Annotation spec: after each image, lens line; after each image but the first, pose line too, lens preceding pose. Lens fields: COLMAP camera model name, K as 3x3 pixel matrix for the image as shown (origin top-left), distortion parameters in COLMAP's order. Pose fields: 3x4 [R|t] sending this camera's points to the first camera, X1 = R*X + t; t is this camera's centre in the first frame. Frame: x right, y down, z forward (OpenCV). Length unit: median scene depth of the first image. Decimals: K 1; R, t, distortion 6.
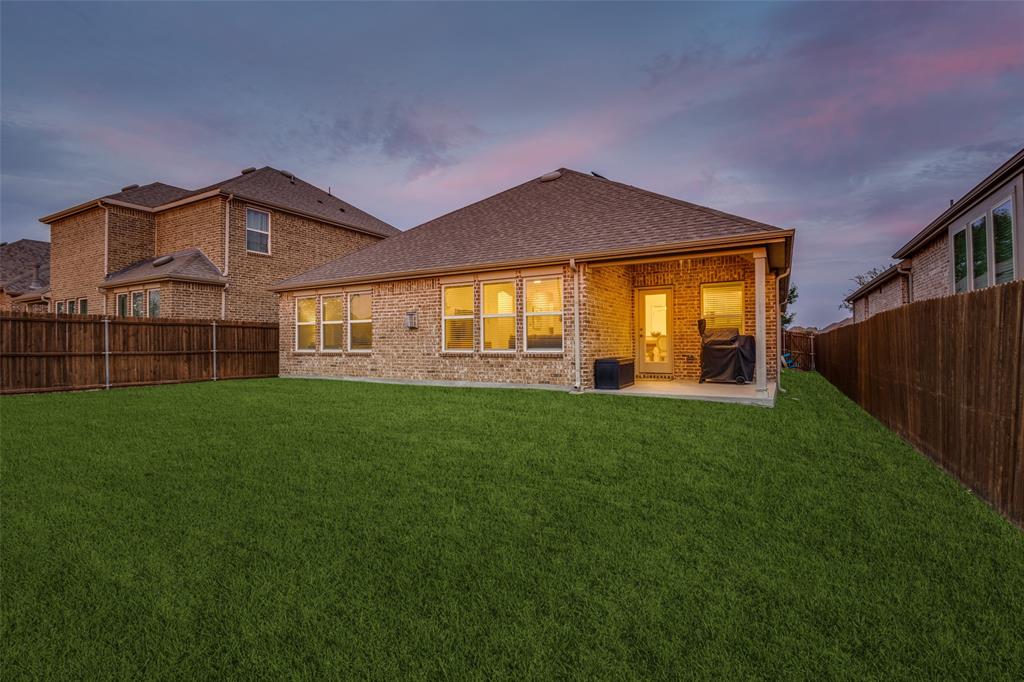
lens RADIAL K [[473.2, 0, 512.6], [0, 473.2, 340.5], [0, 0, 1]] dist [0.001352, 0.000349]
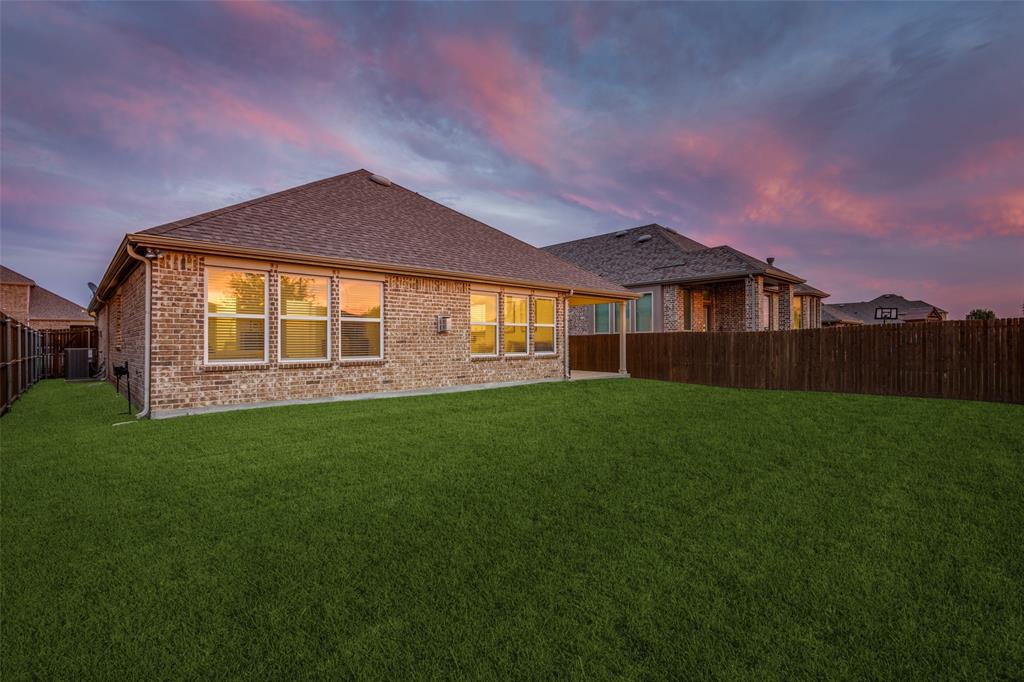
lens RADIAL K [[473.2, 0, 512.9], [0, 473.2, 342.5], [0, 0, 1]] dist [0.001352, 0.000349]
pose [[0.288818, 0.013596, 0.957288, -1.043382], [0.008031, 0.999830, -0.016623, 0.010920], [-0.957350, 0.012489, 0.288659, 0.590751]]
